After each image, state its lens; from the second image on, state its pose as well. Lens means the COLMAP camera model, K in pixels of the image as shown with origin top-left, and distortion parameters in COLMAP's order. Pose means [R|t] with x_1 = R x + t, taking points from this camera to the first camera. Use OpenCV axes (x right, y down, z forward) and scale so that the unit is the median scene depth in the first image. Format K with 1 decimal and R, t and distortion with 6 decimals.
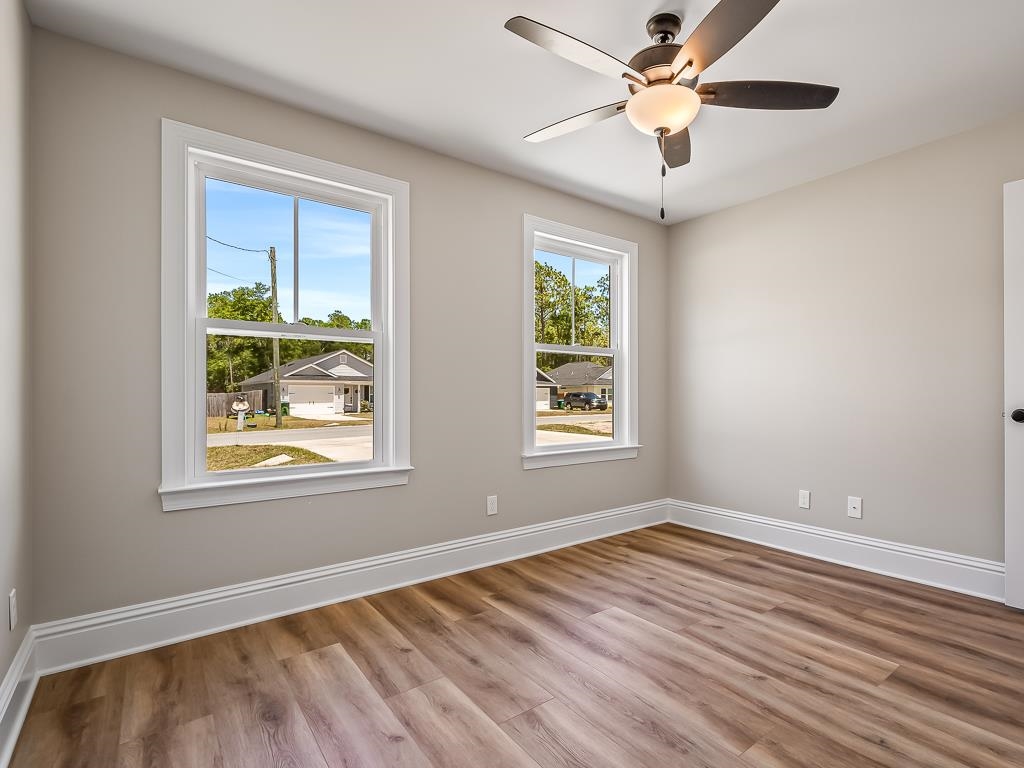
lens RADIAL K [[488.6, 0, 527.0], [0, 488.6, 390.8], [0, 0, 1]] dist [-0.001487, -0.001049]
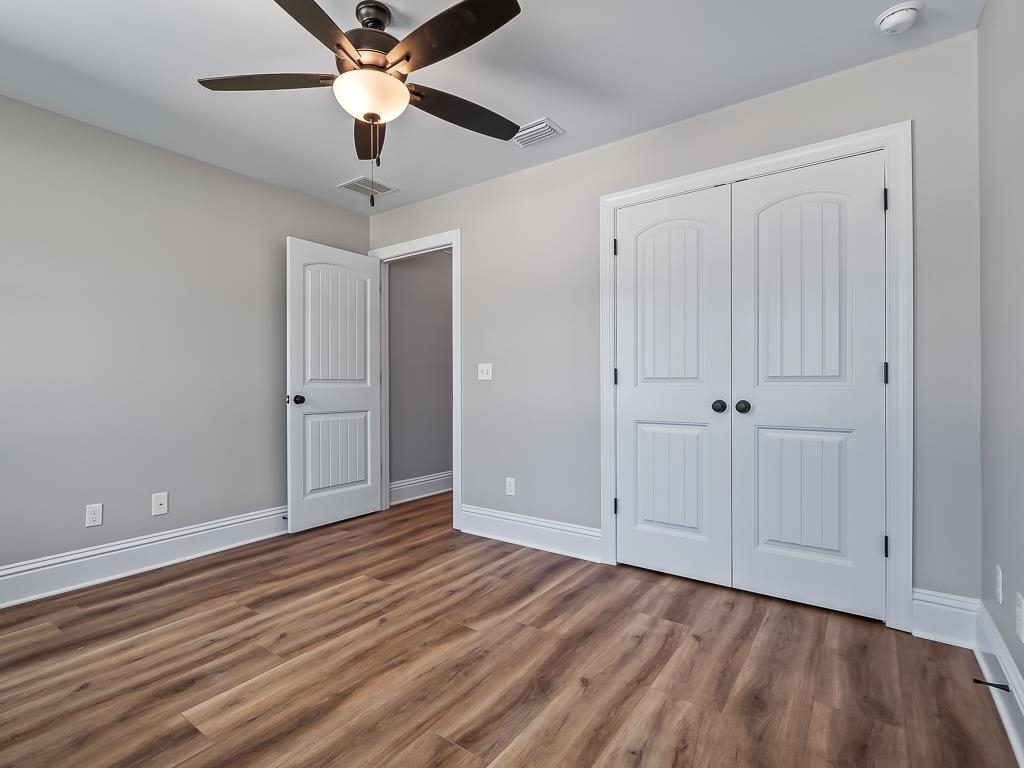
lens RADIAL K [[480.2, 0, 532.8], [0, 480.2, 383.6], [0, 0, 1]] dist [0.005096, 0.000077]
pose [[-0.298598, 0.002844, 0.954375, -0.606012], [-0.003706, 0.999985, -0.004139, 0.004664], [-0.954372, -0.004773, -0.298583, 0.789433]]
